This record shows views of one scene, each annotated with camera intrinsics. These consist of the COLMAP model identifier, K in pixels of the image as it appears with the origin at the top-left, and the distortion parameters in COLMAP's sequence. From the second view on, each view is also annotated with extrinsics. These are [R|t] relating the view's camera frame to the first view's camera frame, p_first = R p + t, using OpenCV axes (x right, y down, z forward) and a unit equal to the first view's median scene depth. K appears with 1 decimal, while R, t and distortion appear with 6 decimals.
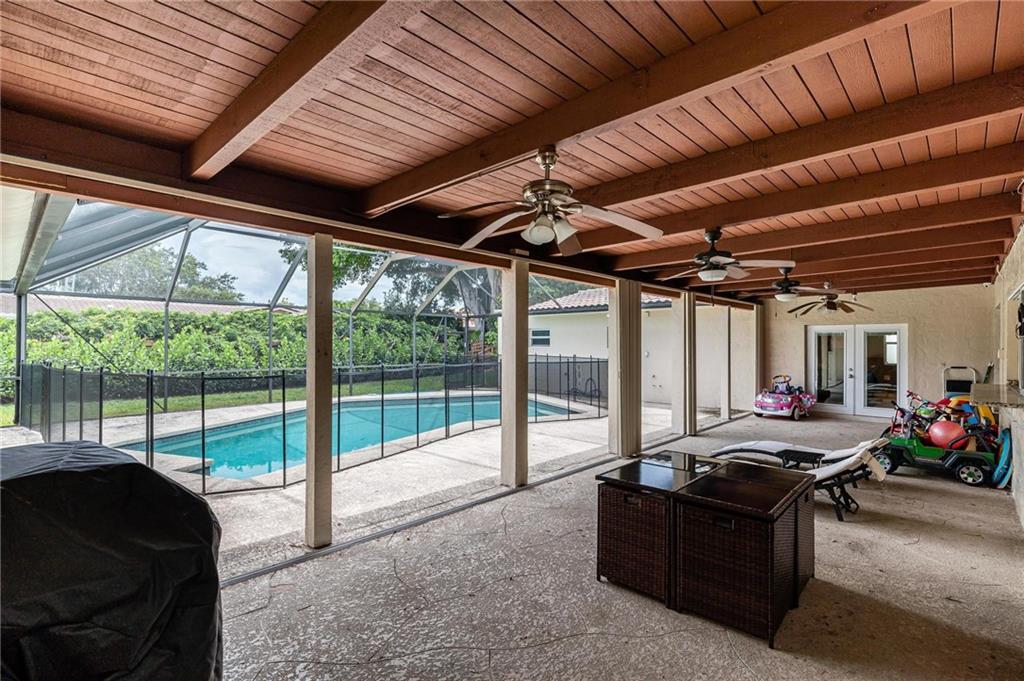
lens RADIAL K [[479.0, 0, 512.0], [0, 479.0, 340.5], [0, 0, 1]] dist [-0.000262, -0.000117]
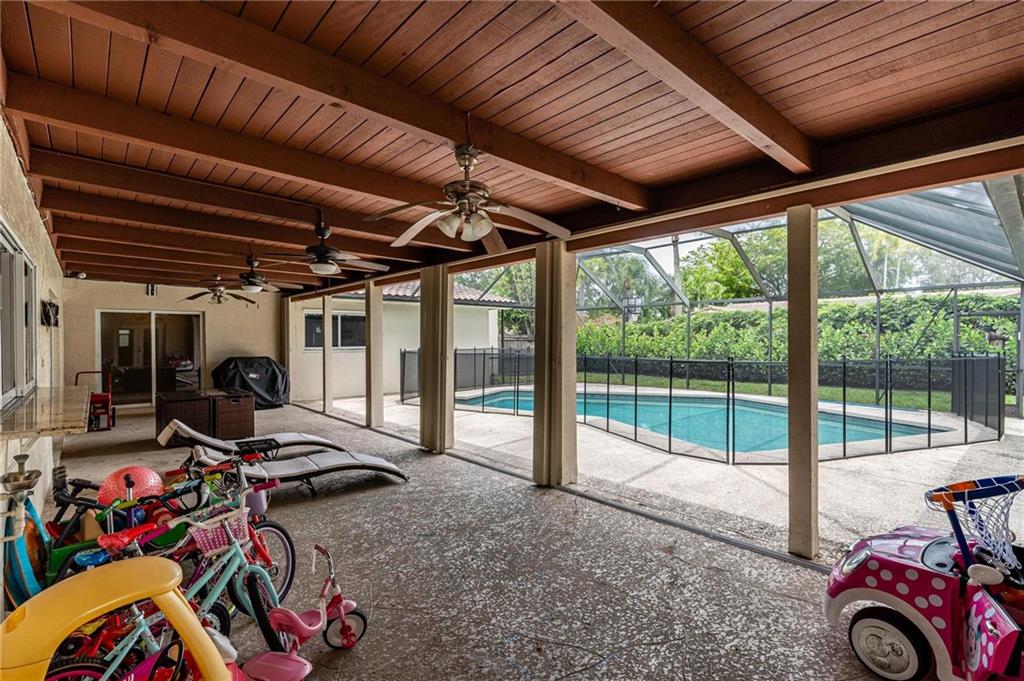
lens RADIAL K [[479.0, 0, 512.0], [0, 479.0, 340.5], [0, 0, 1]] dist [-0.000262, -0.000117]
pose [[-0.090546, -0.005990, -0.995874, 0.754394], [0.003790, 0.999973, -0.006360, 0.019397], [0.995885, -0.004350, -0.090521, 0.786401]]
